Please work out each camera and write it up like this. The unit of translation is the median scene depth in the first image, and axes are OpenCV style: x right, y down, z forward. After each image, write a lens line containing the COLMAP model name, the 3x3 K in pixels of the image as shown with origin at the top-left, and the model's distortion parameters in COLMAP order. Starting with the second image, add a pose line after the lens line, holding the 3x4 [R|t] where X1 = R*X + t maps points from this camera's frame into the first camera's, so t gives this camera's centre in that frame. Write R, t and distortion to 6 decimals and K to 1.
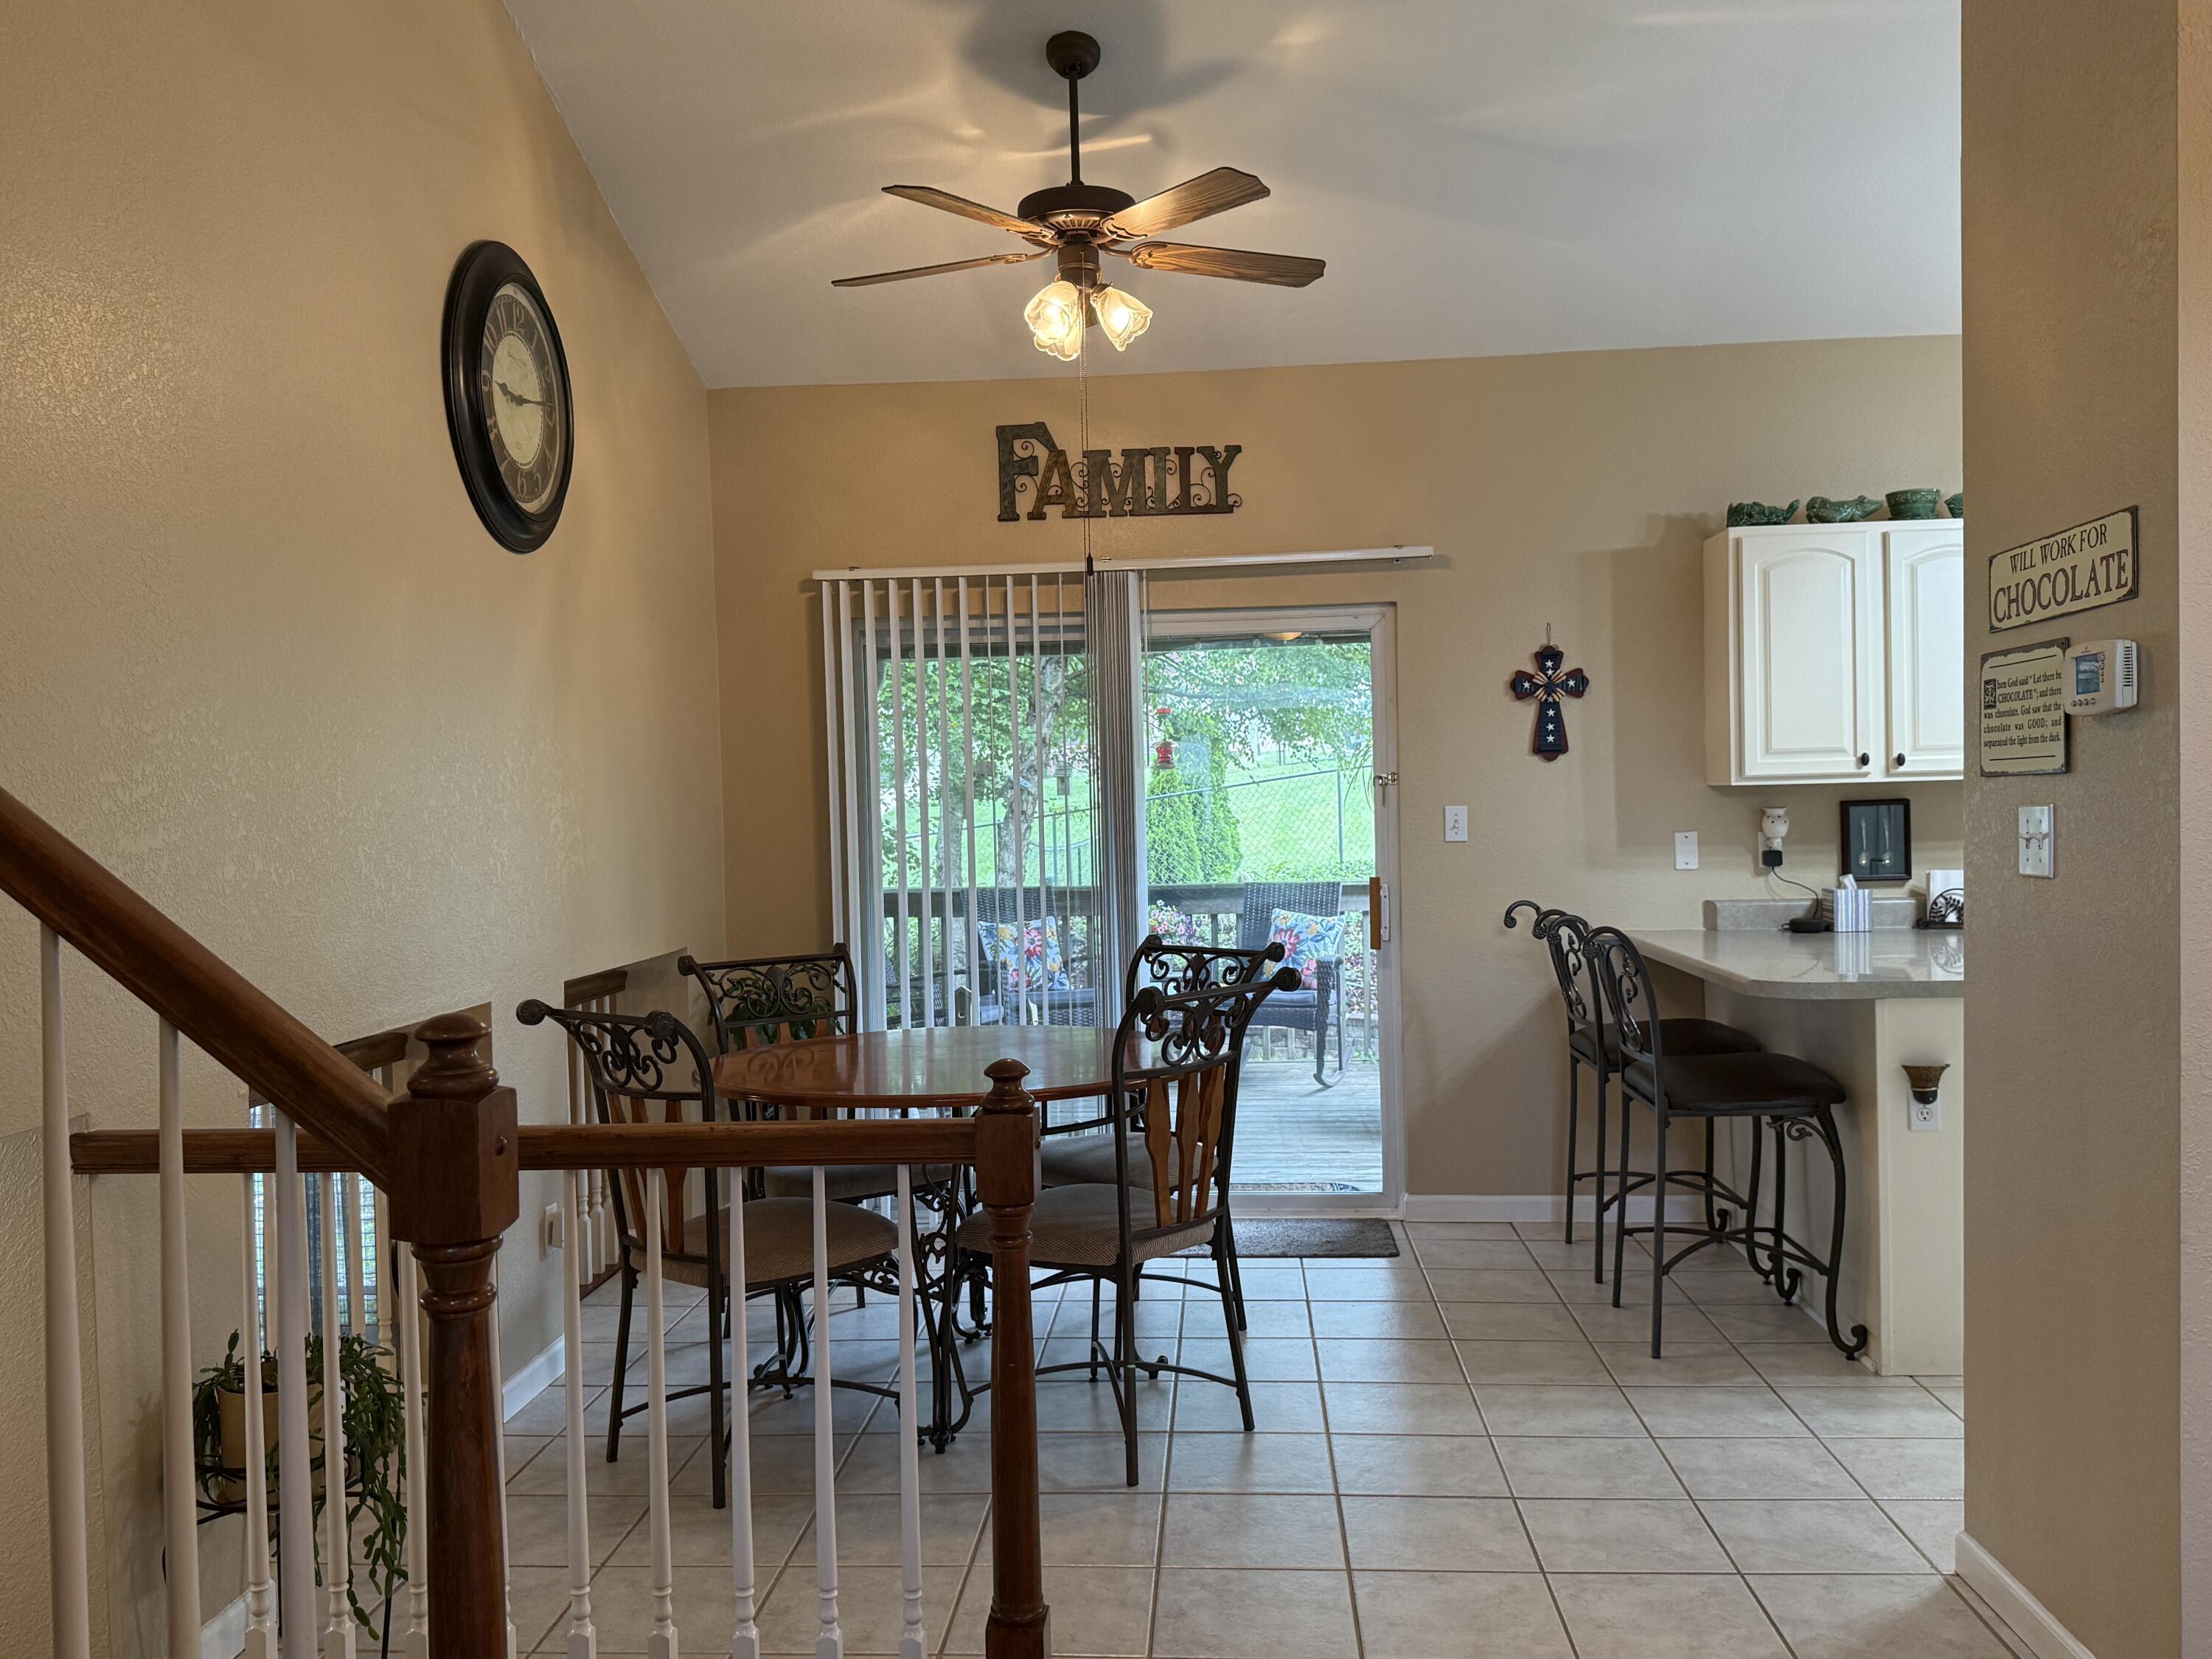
lens RADIAL K [[1831.3, 0, 1120.5], [0, 1831.3, 841.8], [0, 0, 1]] dist [0.039890, -0.009358]
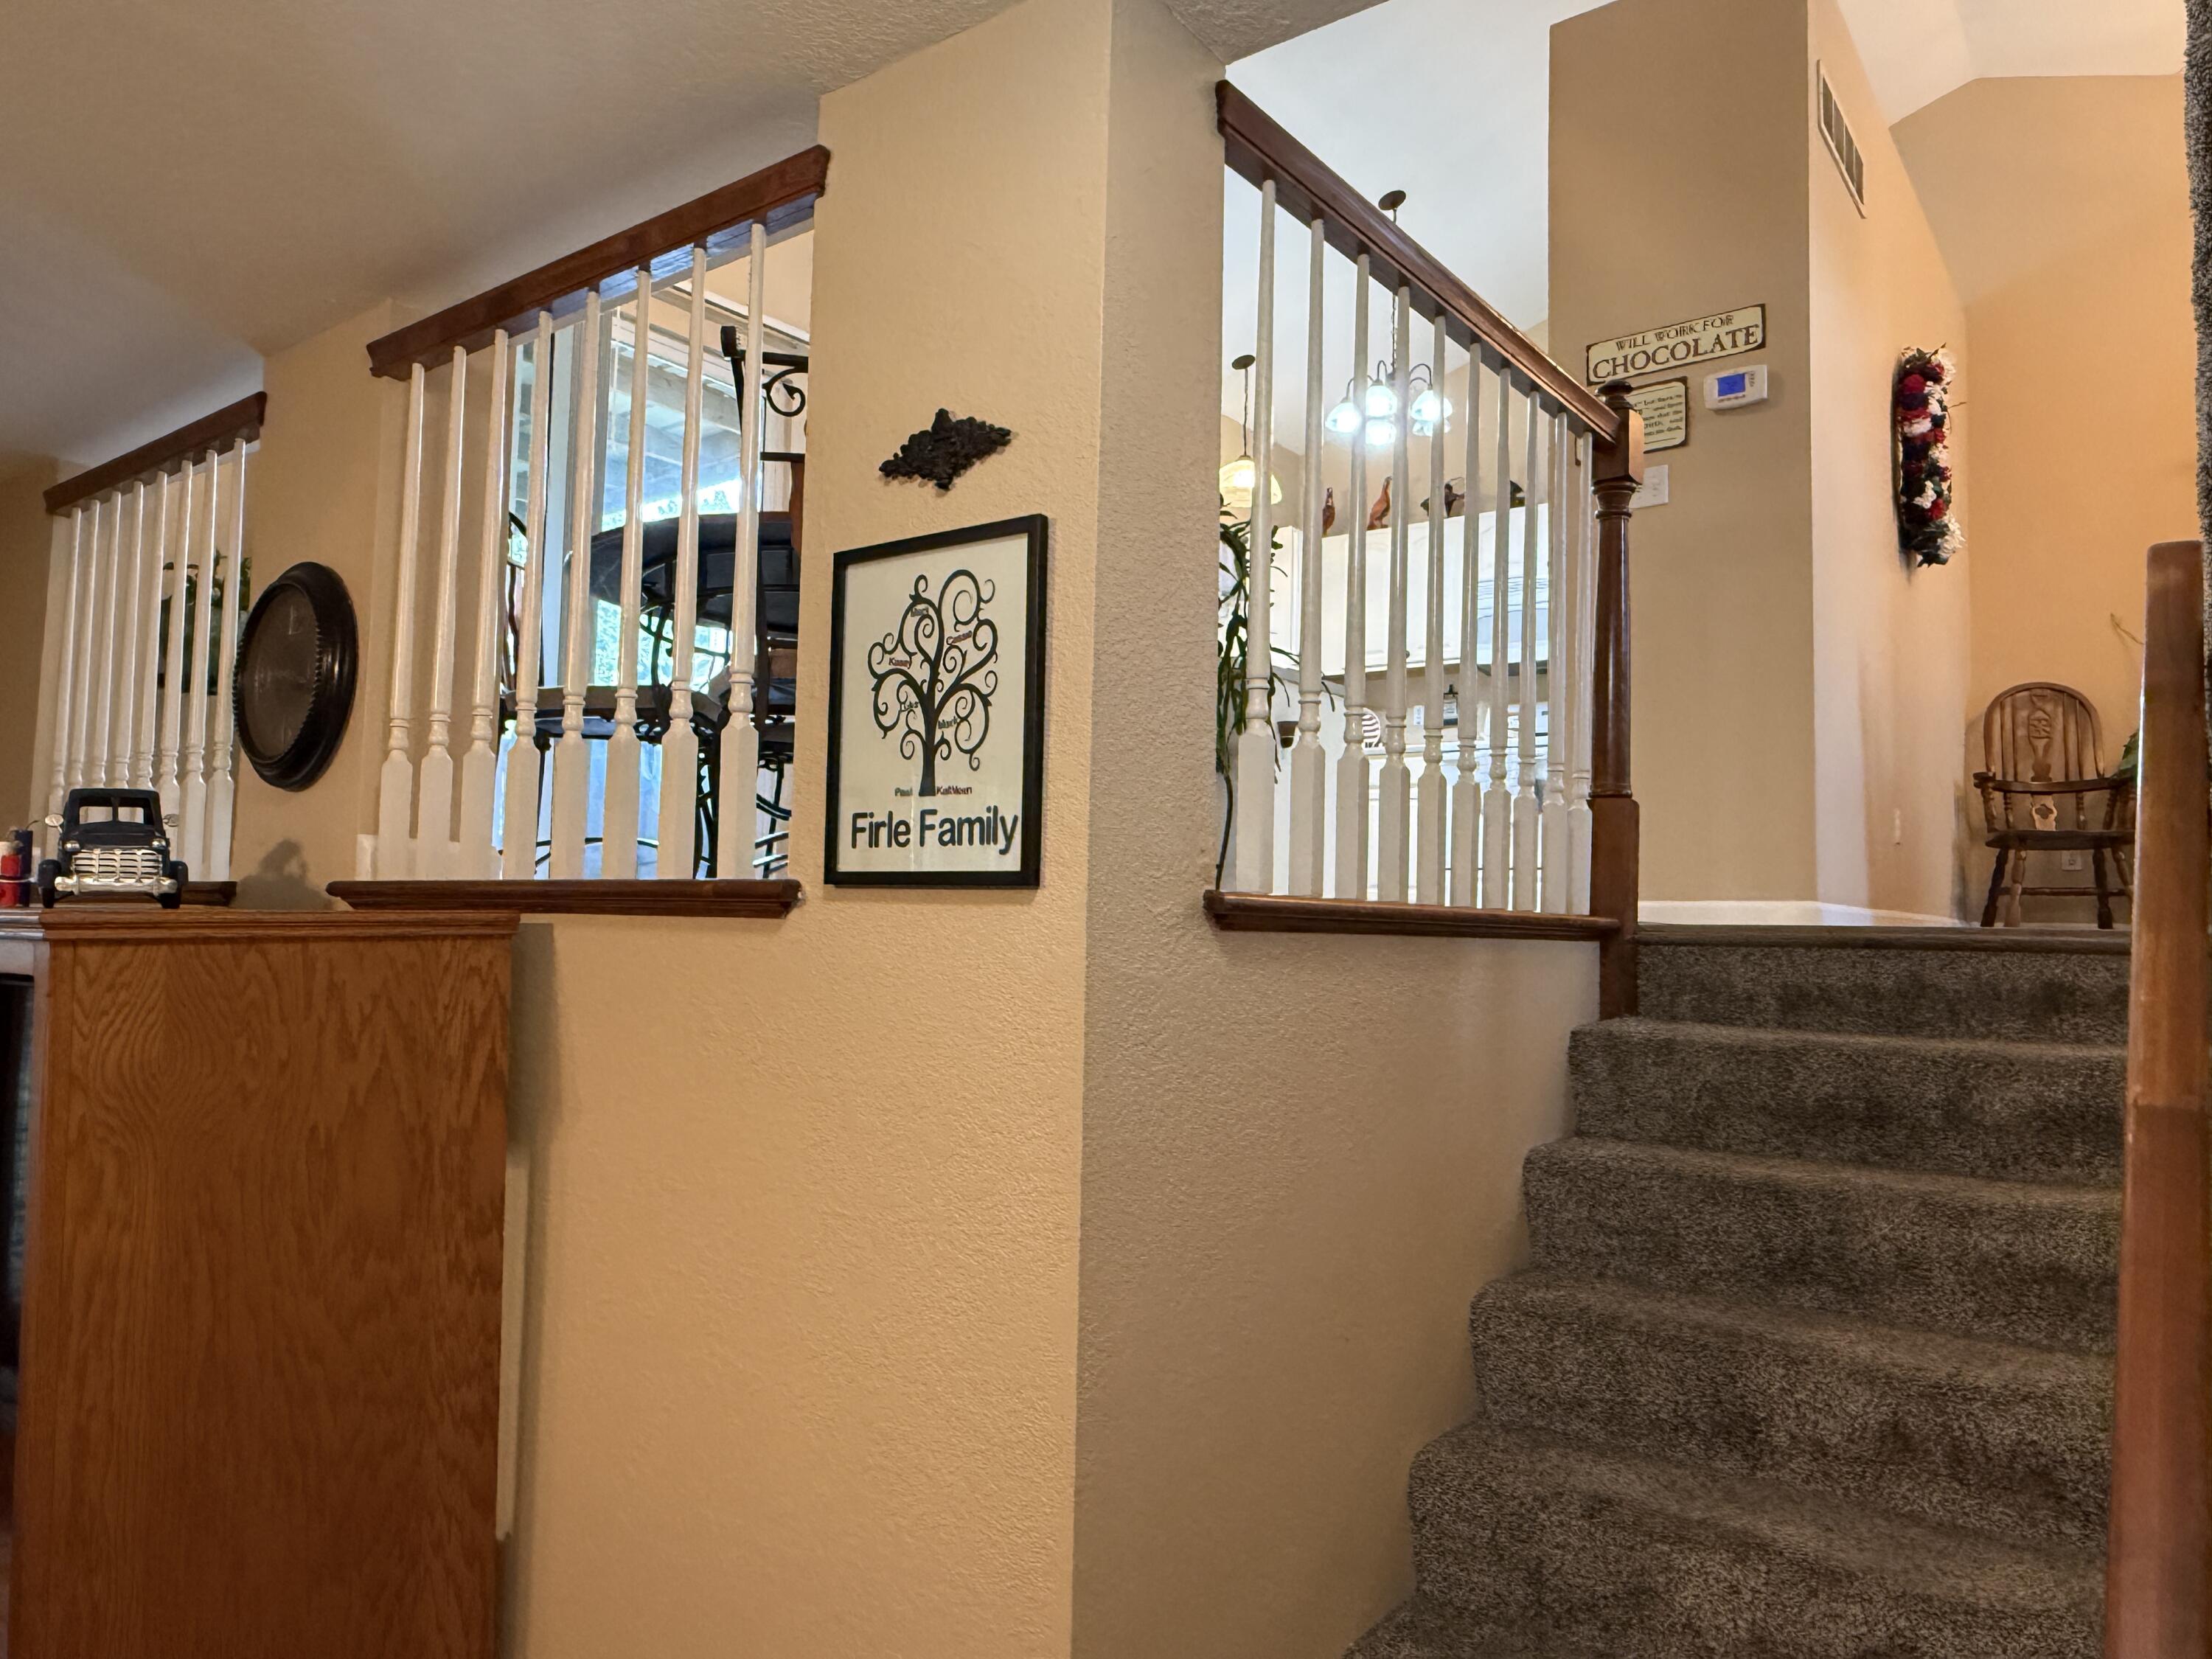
lens RADIAL K [[1449.9, 0, 1107.7], [0, 1449.9, 825.8], [0, 0, 1]] dist [-0.003403, 0.000909]
pose [[0.551400, 0.090171, 0.829353, -0.559500], [-0.018141, 0.995202, -0.096142, 0.278403], [-0.834044, 0.037967, 0.550391, 0.382530]]
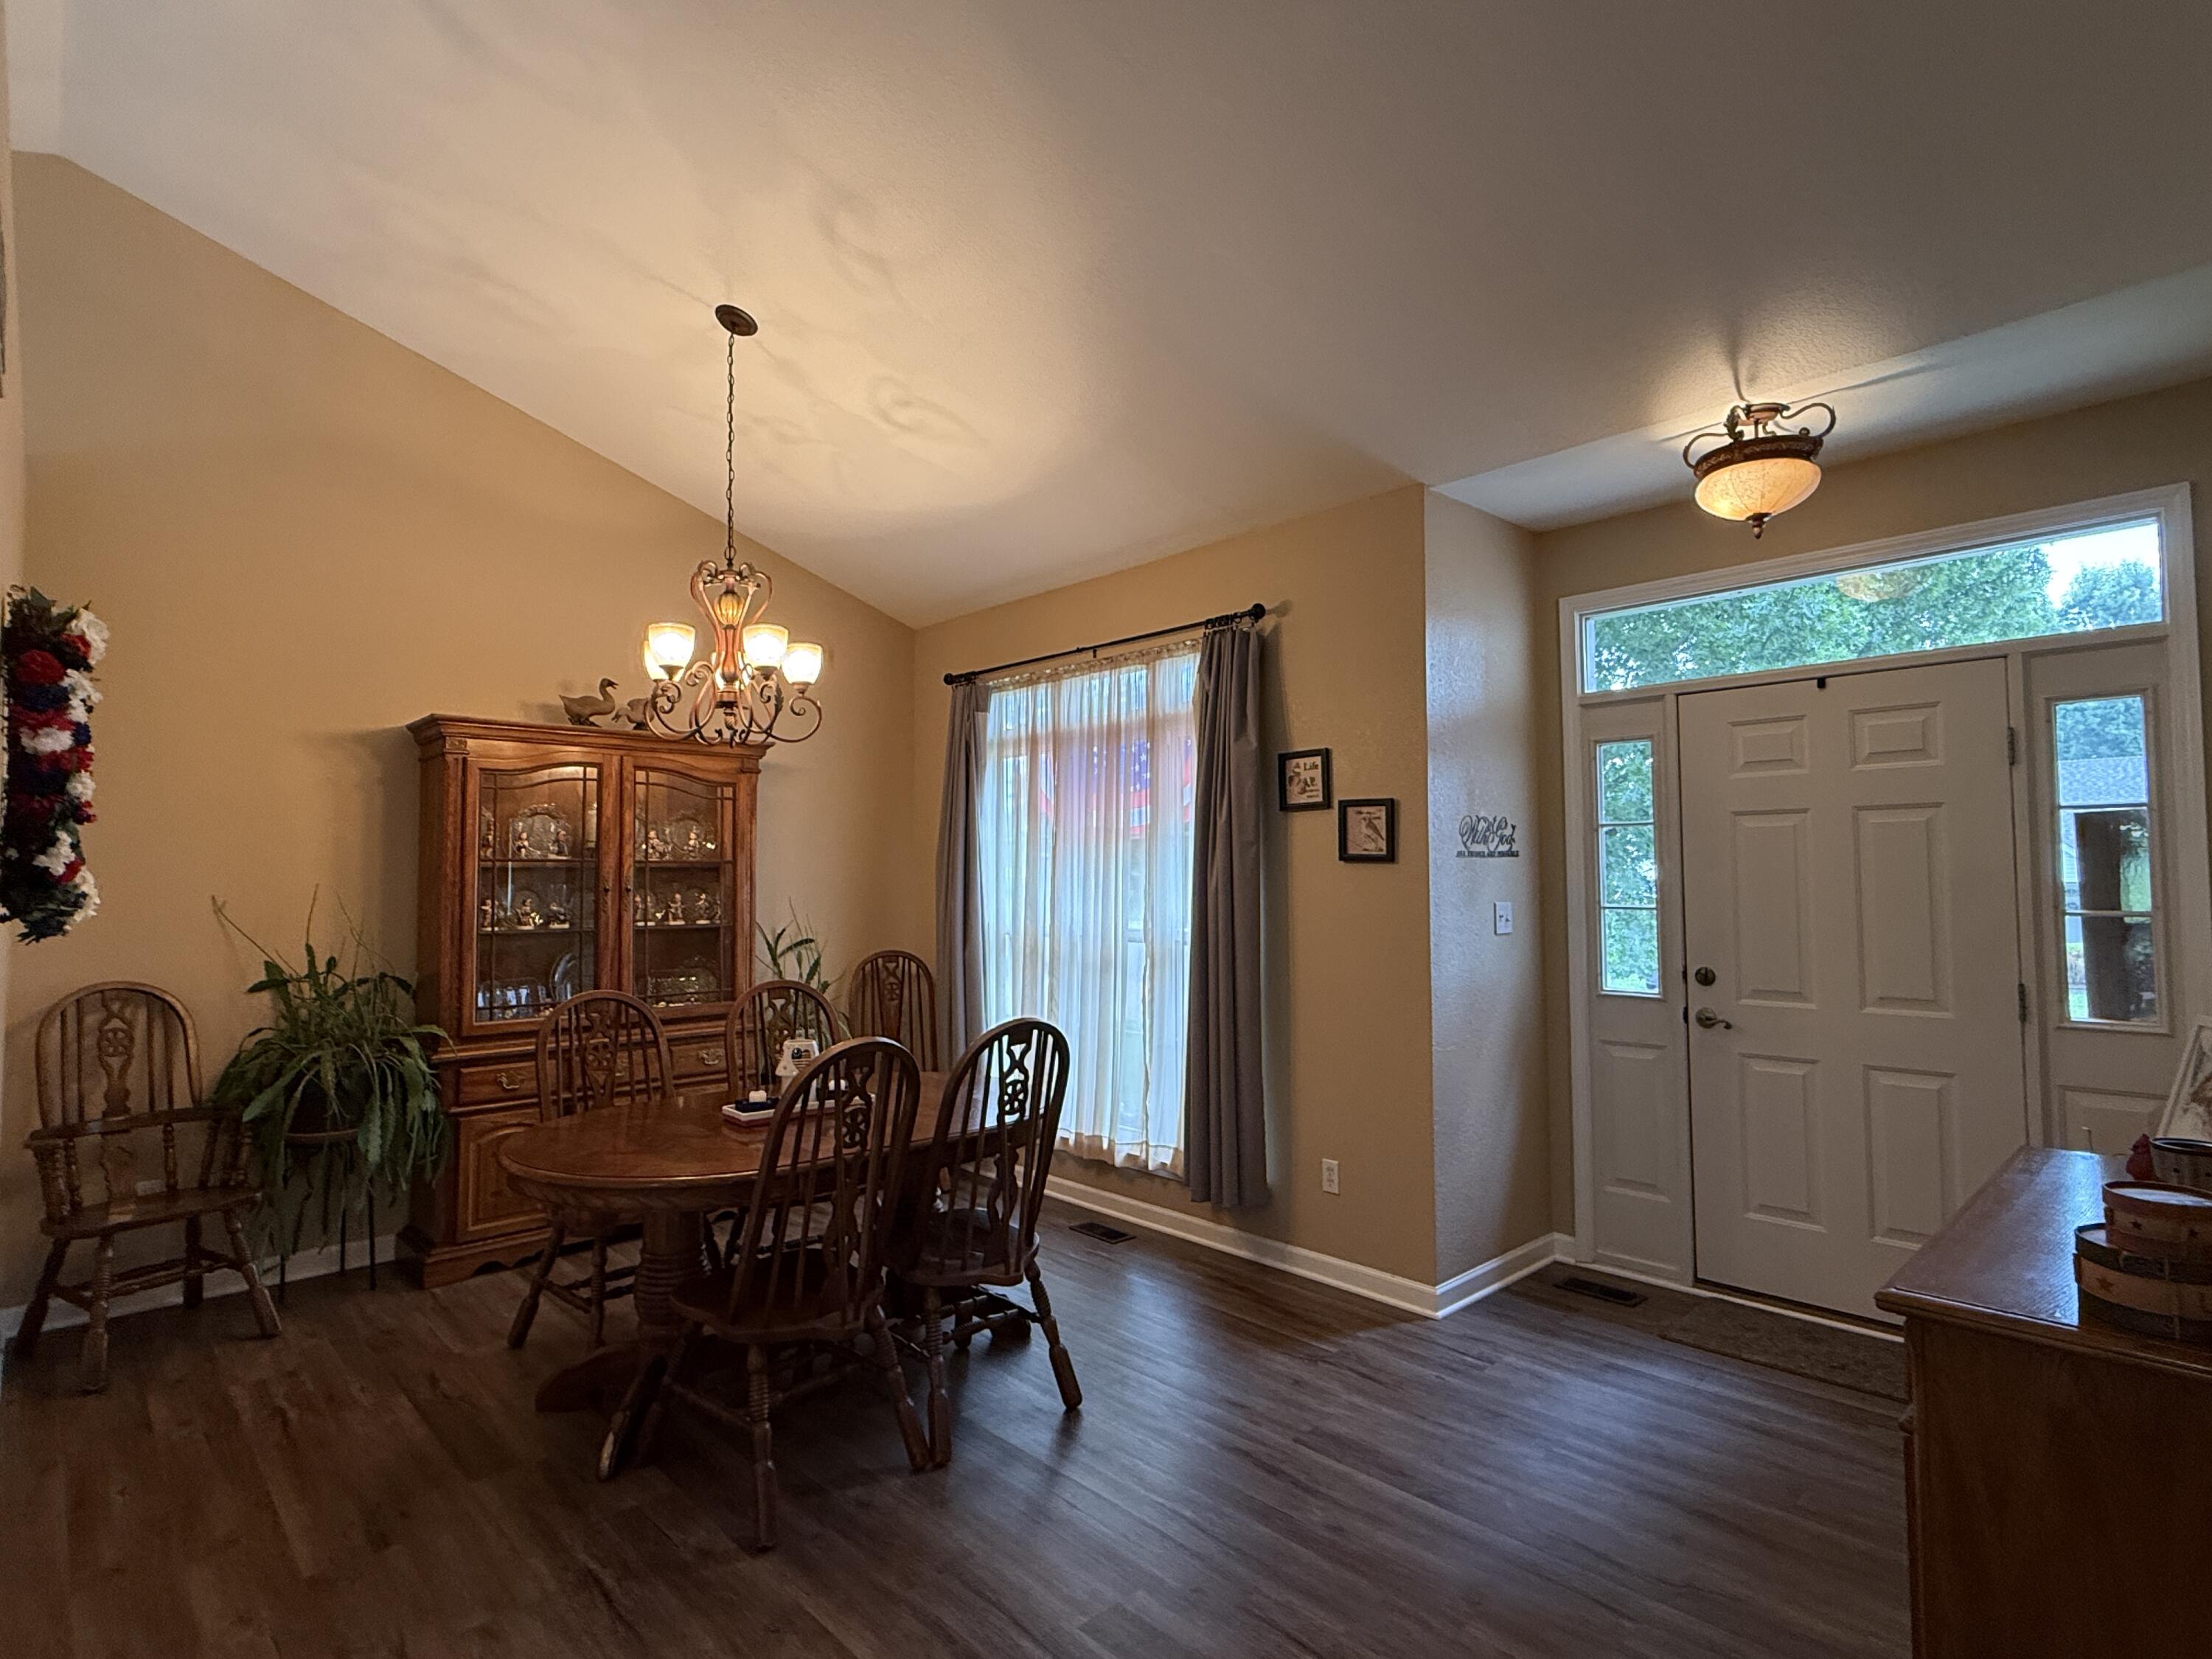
lens RADIAL K [[1122.6, 0, 1104.2], [0, 1122.6, 828.6], [0, 0, 1]] dist [-0.003343, -0.002267]
pose [[-0.737005, 0.056261, 0.673542, -0.105153], [0.039429, 0.998411, -0.040254, -0.020671], [-0.674737, -0.003110, -0.738052, 0.500480]]
